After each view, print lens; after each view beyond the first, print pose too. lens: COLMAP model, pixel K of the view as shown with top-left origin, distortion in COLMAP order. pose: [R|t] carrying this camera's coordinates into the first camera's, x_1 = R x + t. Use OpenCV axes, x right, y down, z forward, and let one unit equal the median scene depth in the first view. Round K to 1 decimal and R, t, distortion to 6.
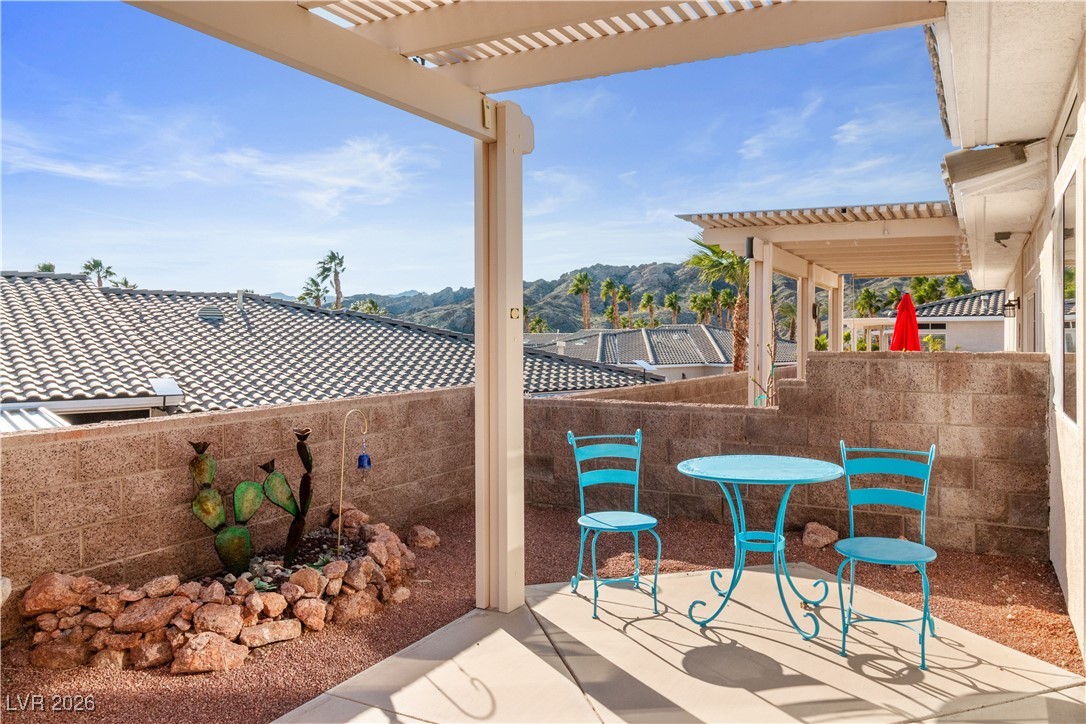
lens RADIAL K [[778.4, 0, 554.9], [0, 778.4, 340.3], [0, 0, 1]] dist [0.001487, 0.007503]
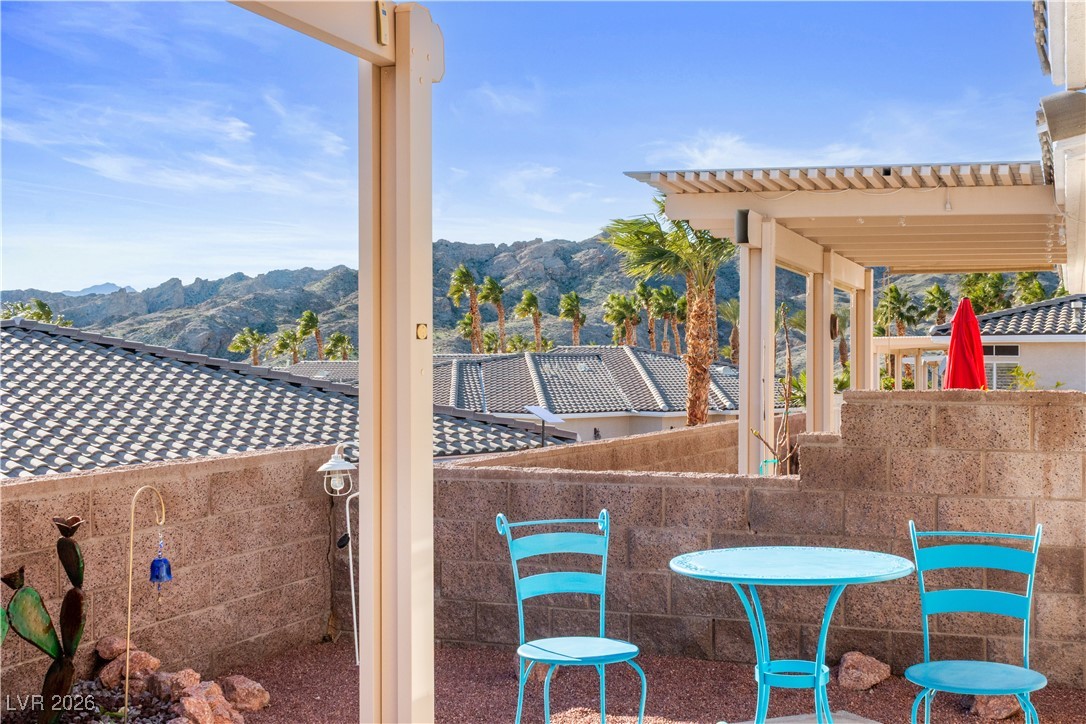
lens RADIAL K [[1354.1, 0, 546.0], [0, 1354.1, 358.4], [0, 0, 1]] dist [0.009069, 0.000000]
pose [[0.991065, 0.001310, 0.133371, -0.075368], [0.000112, 0.999943, -0.010655, -0.000274], [-0.133377, 0.010574, 0.991009, -0.094870]]
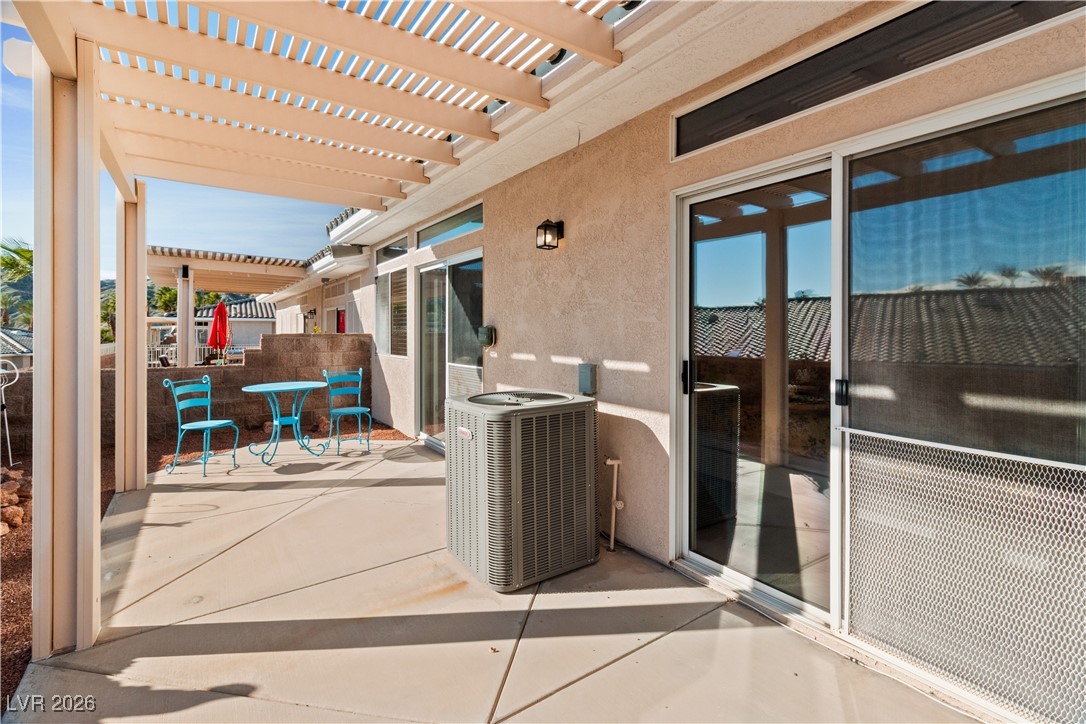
lens RADIAL K [[511.0, 0, 549.7], [0, 511.0, 330.0], [0, 0, 1]] dist [0.005406, 0.001200]
pose [[0.449174, 0.004477, 0.893433, -0.489731], [0.003369, 0.999972, -0.006704, 0.016296], [-0.893438, 0.006021, 0.449146, -0.200593]]
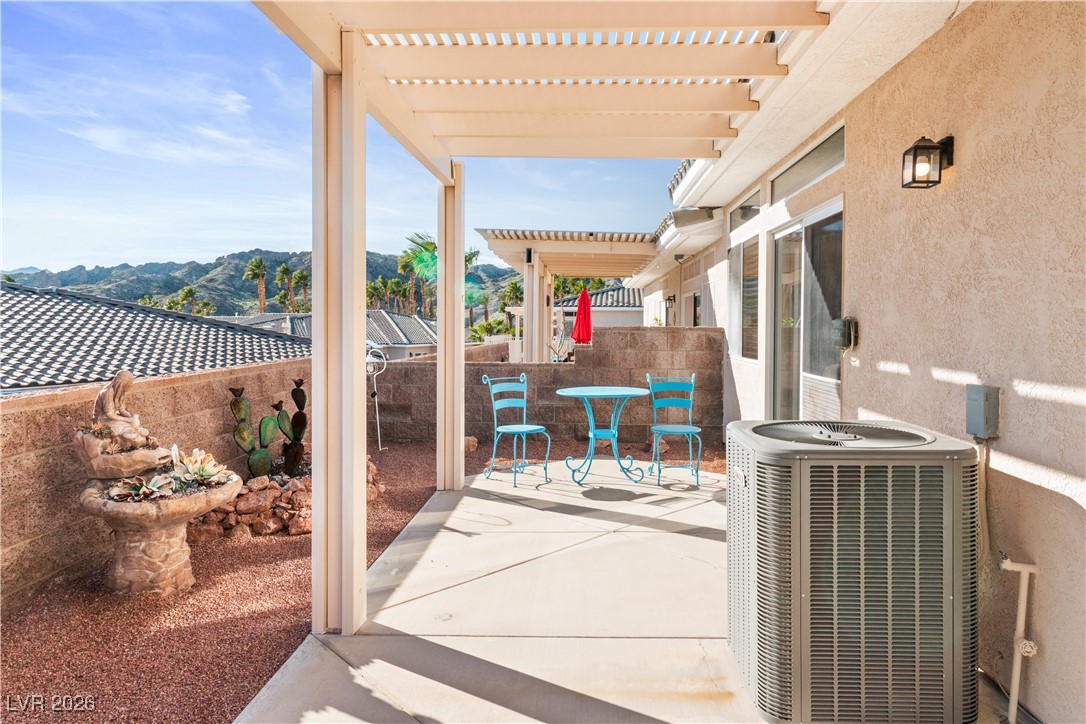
lens RADIAL K [[715.4, 0, 552.8], [0, 715.4, 336.9], [0, 0, 1]] dist [0.005386, 0.005509]
pose [[0.898494, -0.000565, 0.438986, -0.393157], [-0.006486, 0.999873, 0.014562, 0.015200], [-0.438938, -0.015931, 0.898376, -0.274686]]
